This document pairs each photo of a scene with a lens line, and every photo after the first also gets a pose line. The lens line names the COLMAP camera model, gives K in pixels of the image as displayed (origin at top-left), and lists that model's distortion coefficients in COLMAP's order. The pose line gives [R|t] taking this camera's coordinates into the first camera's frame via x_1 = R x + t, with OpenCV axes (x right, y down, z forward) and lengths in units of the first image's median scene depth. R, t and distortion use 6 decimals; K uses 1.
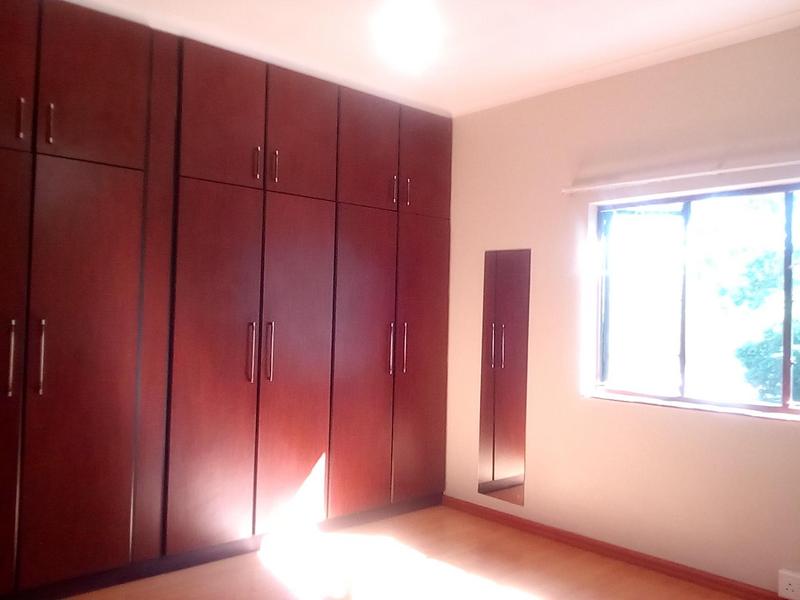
lens RADIAL K [[705.3, 0, 400.0], [0, 705.3, 300.0], [0, 0, 1]] dist [0.004428, -0.004007]
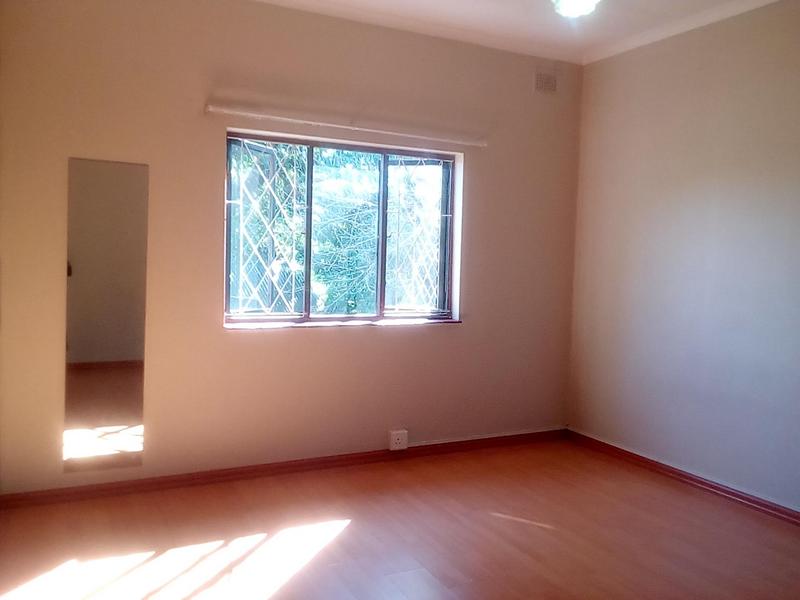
lens RADIAL K [[668.2, 0, 400.0], [0, 668.2, 300.0], [0, 0, 1]] dist [0.004355, -0.018294]
pose [[0.266663, -0.081454, 0.960342, -0.586030], [-0.049699, 0.993934, 0.098103, -0.006010], [-0.962508, -0.073889, 0.260997, 0.550742]]
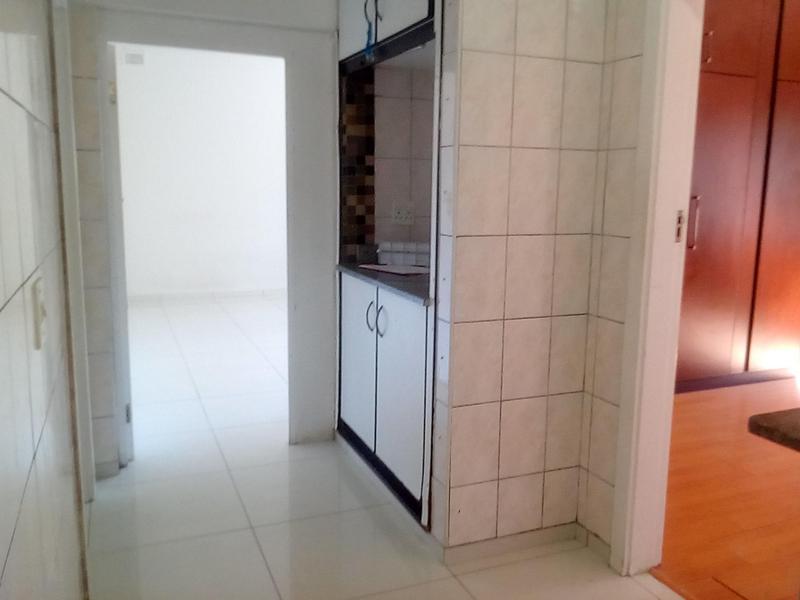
lens RADIAL K [[701.1, 0, 427.9], [0, 701.1, 297.9], [0, 0, 1]] dist [0.027762, 0.004160]
pose [[0.950847, 0.042038, -0.306796, -0.450231], [0.010990, 0.985537, 0.169102, -0.012867], [0.309467, -0.164162, 0.936633, -0.387227]]
